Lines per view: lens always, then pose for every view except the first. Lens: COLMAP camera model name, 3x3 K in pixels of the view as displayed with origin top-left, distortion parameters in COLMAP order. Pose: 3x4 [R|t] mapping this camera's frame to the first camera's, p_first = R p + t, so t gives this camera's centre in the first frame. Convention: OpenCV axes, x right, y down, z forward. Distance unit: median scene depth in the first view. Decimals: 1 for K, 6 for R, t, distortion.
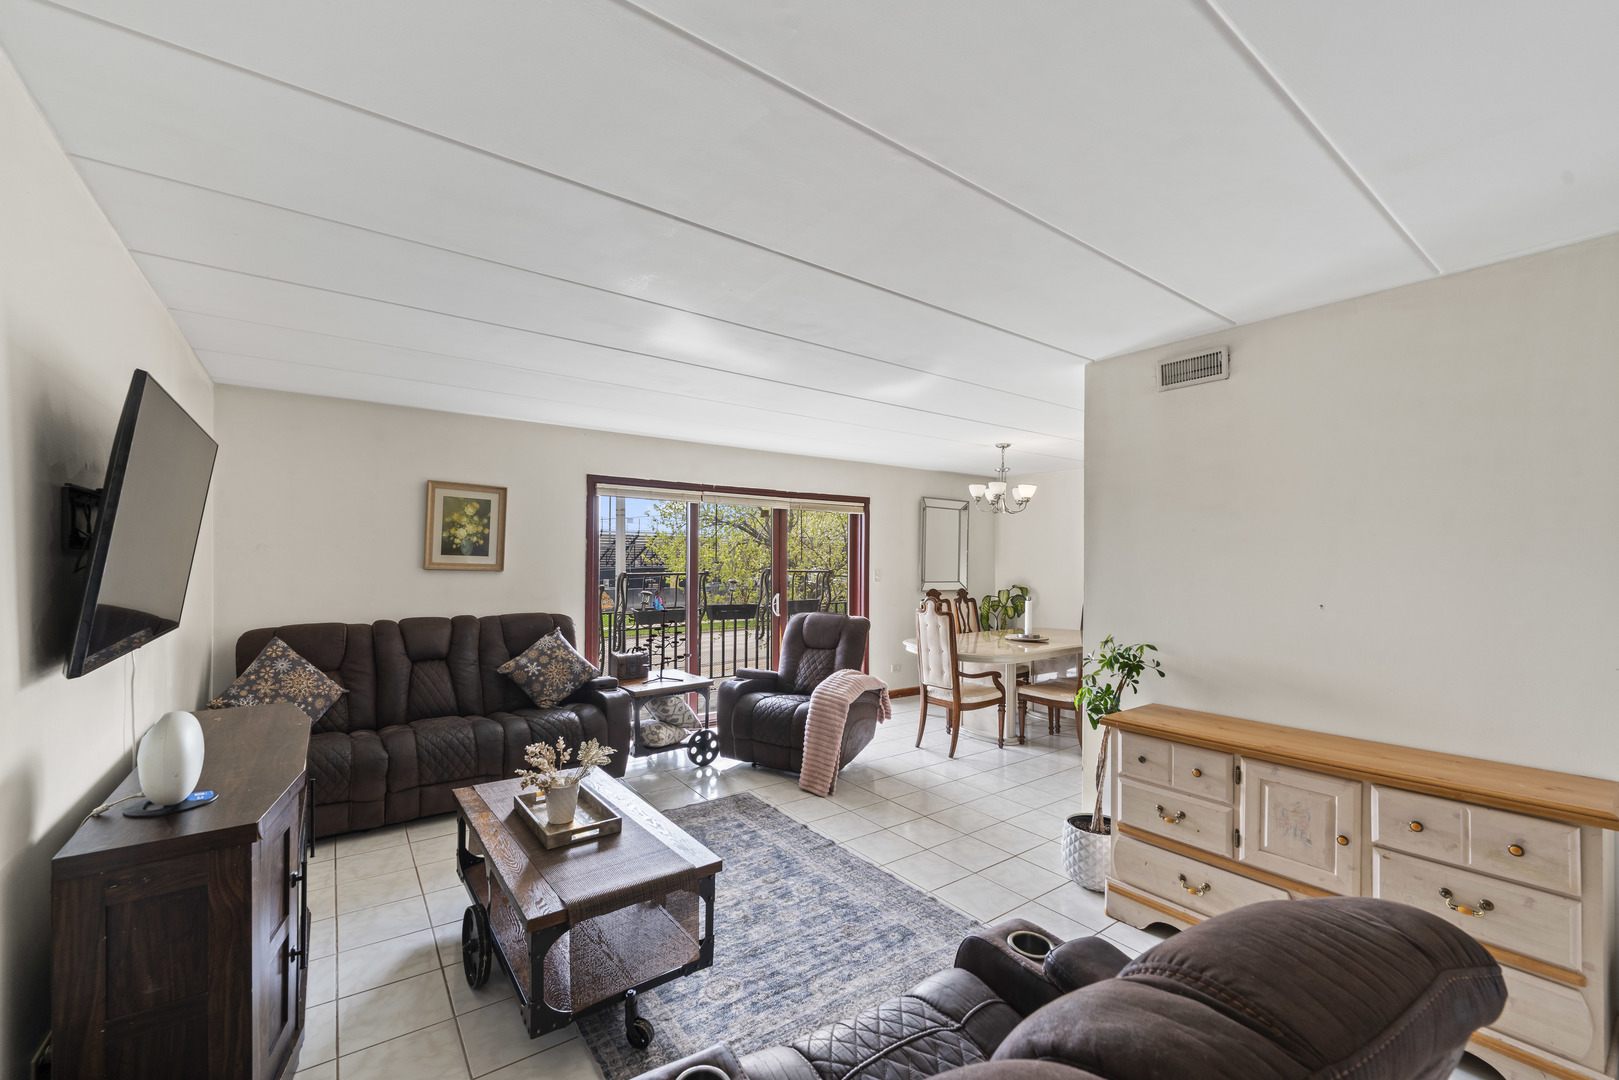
lens RADIAL K [[652.6, 0, 807.6], [0, 652.6, 563.5], [0, 0, 1]] dist [-0.000578, -0.000133]
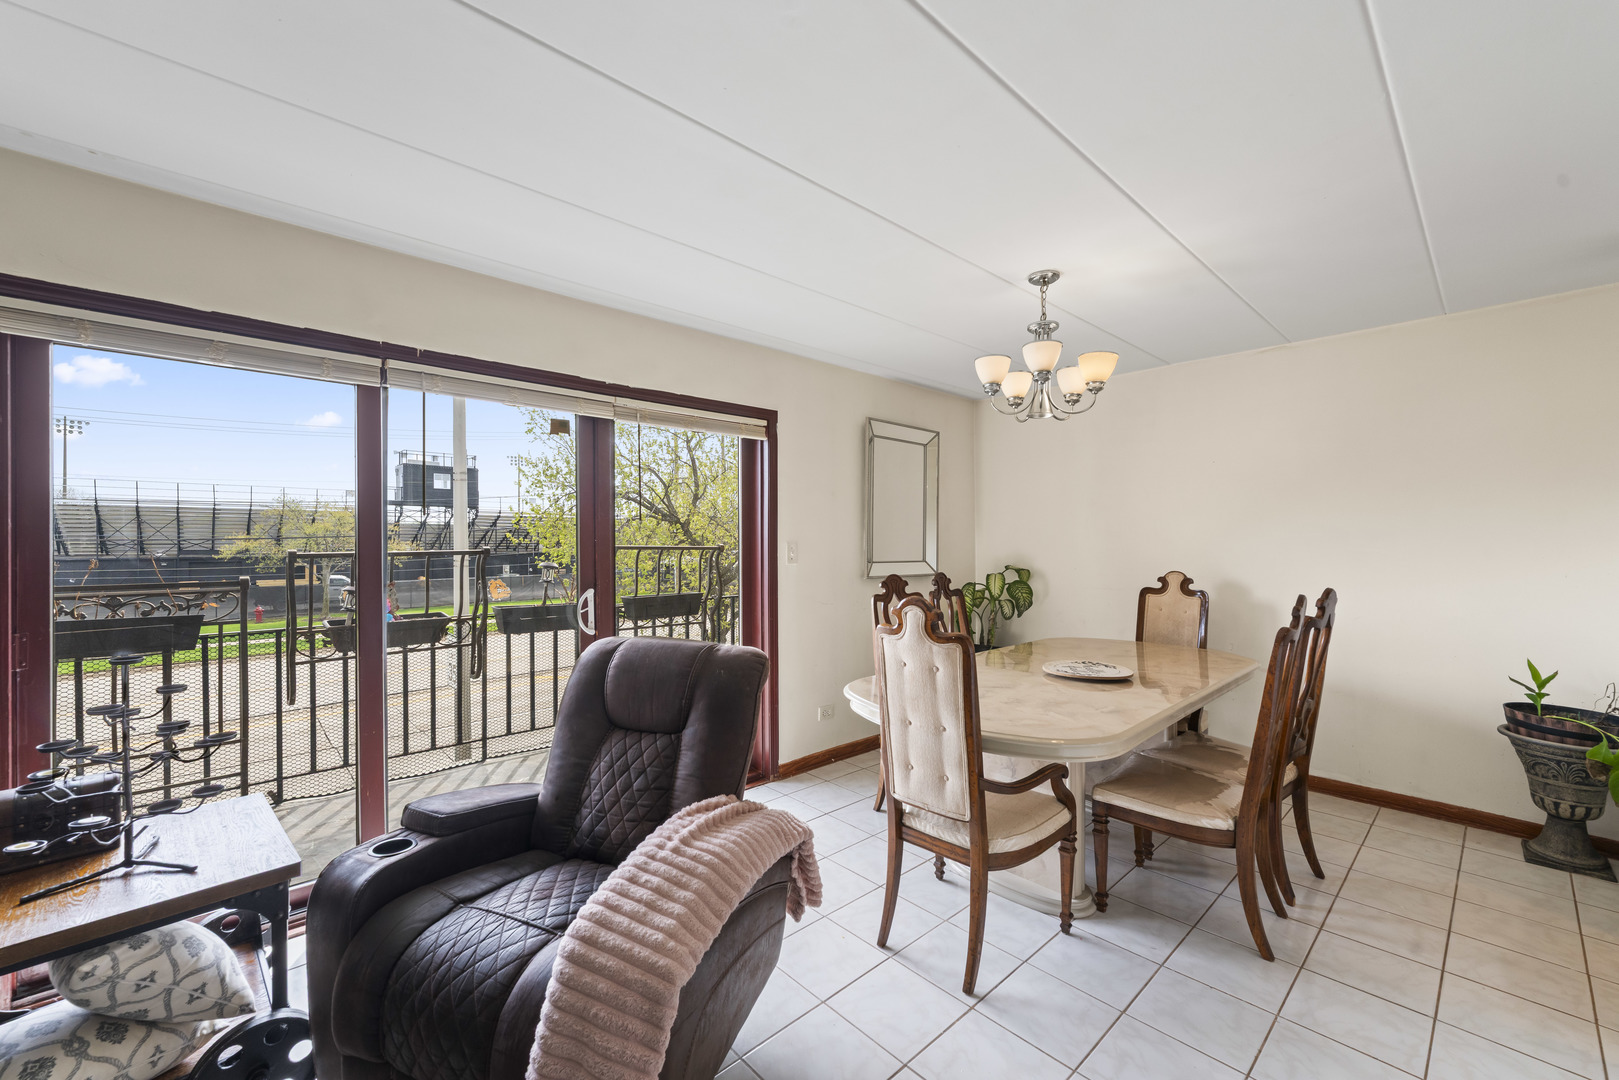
lens RADIAL K [[643.8, 0, 804.7], [0, 643.8, 547.3], [0, 0, 1]] dist [-0.000081, -0.000086]
pose [[0.993901, -0.011225, 0.109699, 0.073769], [0.011062, 0.999937, 0.002094, 0.017659], [-0.109716, -0.000867, 0.993963, 0.584619]]
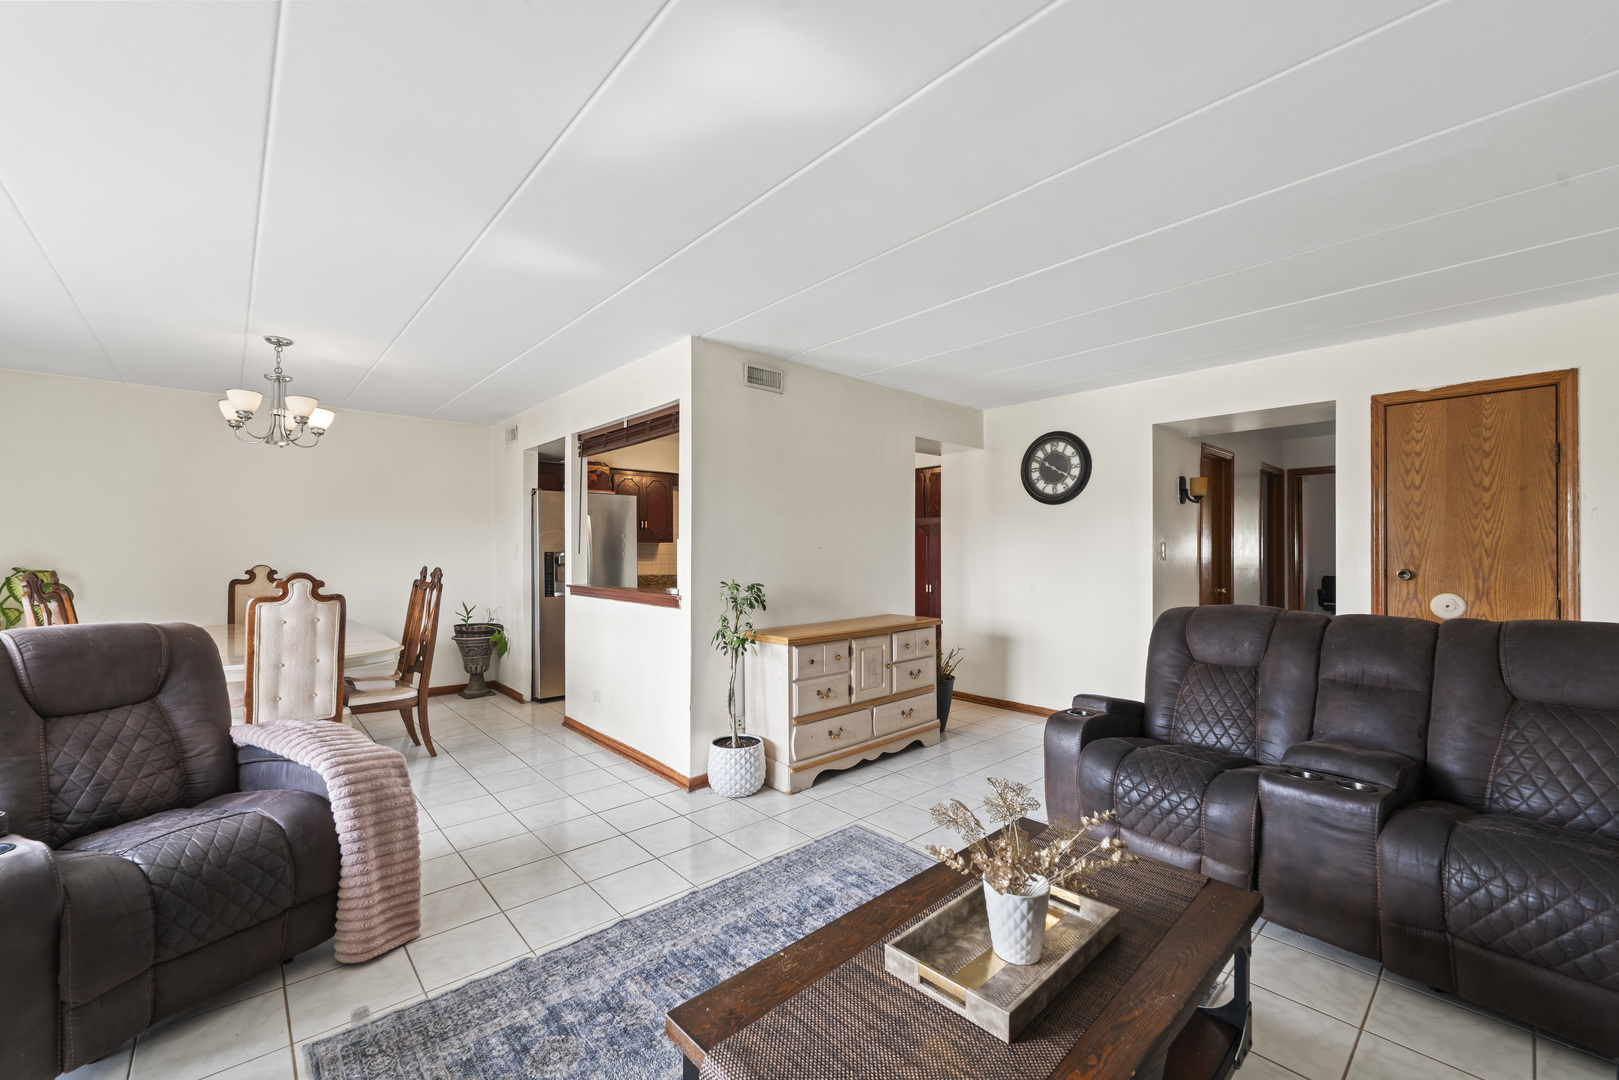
lens RADIAL K [[643.8, 0, 804.7], [0, 643.8, 547.3], [0, 0, 1]] dist [-0.000081, -0.000086]
pose [[-0.096621, -0.001083, 0.995321, -0.420191], [0.006515, 0.999977, 0.001720, 0.029281], [-0.995300, 0.006651, -0.096611, 0.580901]]
